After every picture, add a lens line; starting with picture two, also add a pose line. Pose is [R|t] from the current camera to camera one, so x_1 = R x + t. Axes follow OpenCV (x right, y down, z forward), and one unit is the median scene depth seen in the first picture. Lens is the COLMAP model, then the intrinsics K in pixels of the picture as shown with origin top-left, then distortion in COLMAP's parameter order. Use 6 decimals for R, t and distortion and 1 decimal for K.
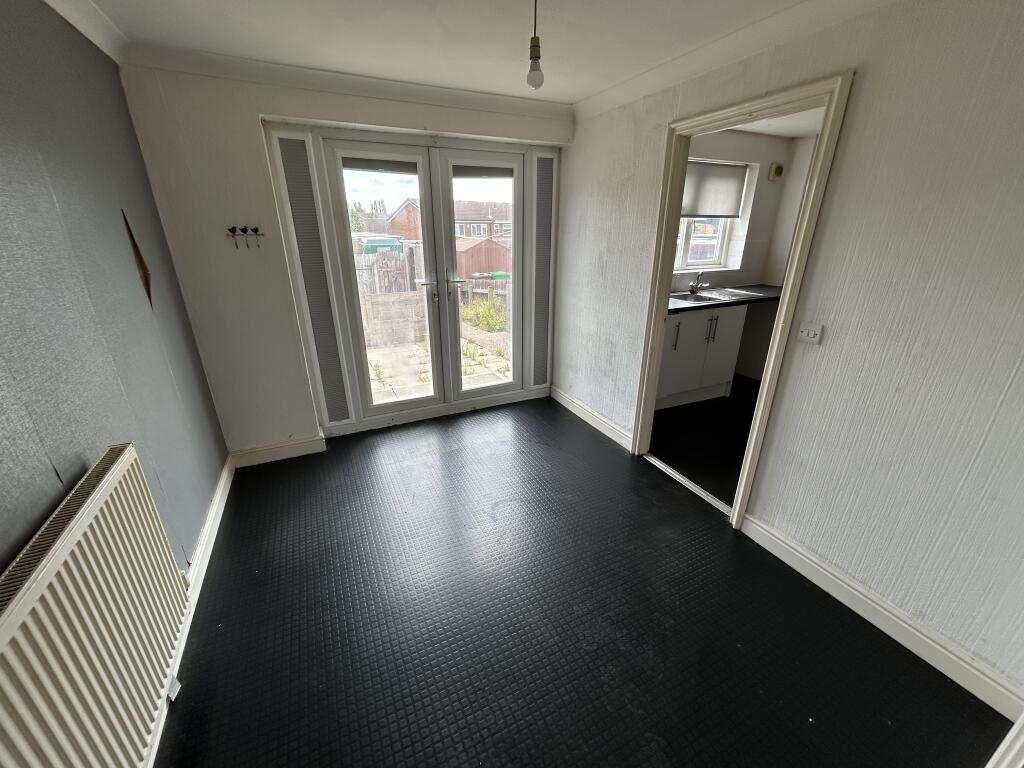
lens RADIAL K [[412.0, 0, 509.5], [0, 412.0, 383.6], [0, 0, 1]] dist [-0.003980, -0.000250]
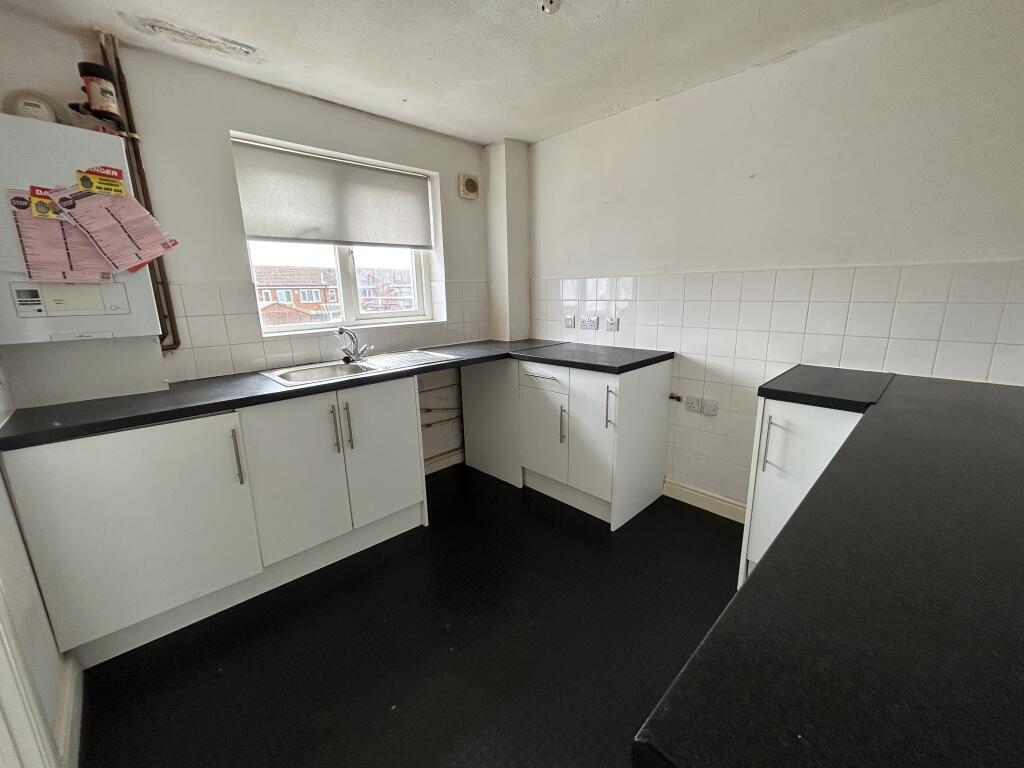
lens RADIAL K [[412.0, 0, 512.3], [0, 412.0, 381.9], [0, 0, 1]] dist [-0.003980, -0.000250]
pose [[0.948665, -0.088609, 0.303616, 0.454826], [0.132945, 0.982747, -0.128584, -0.075719], [-0.286984, 0.162347, 0.944078, 0.341707]]
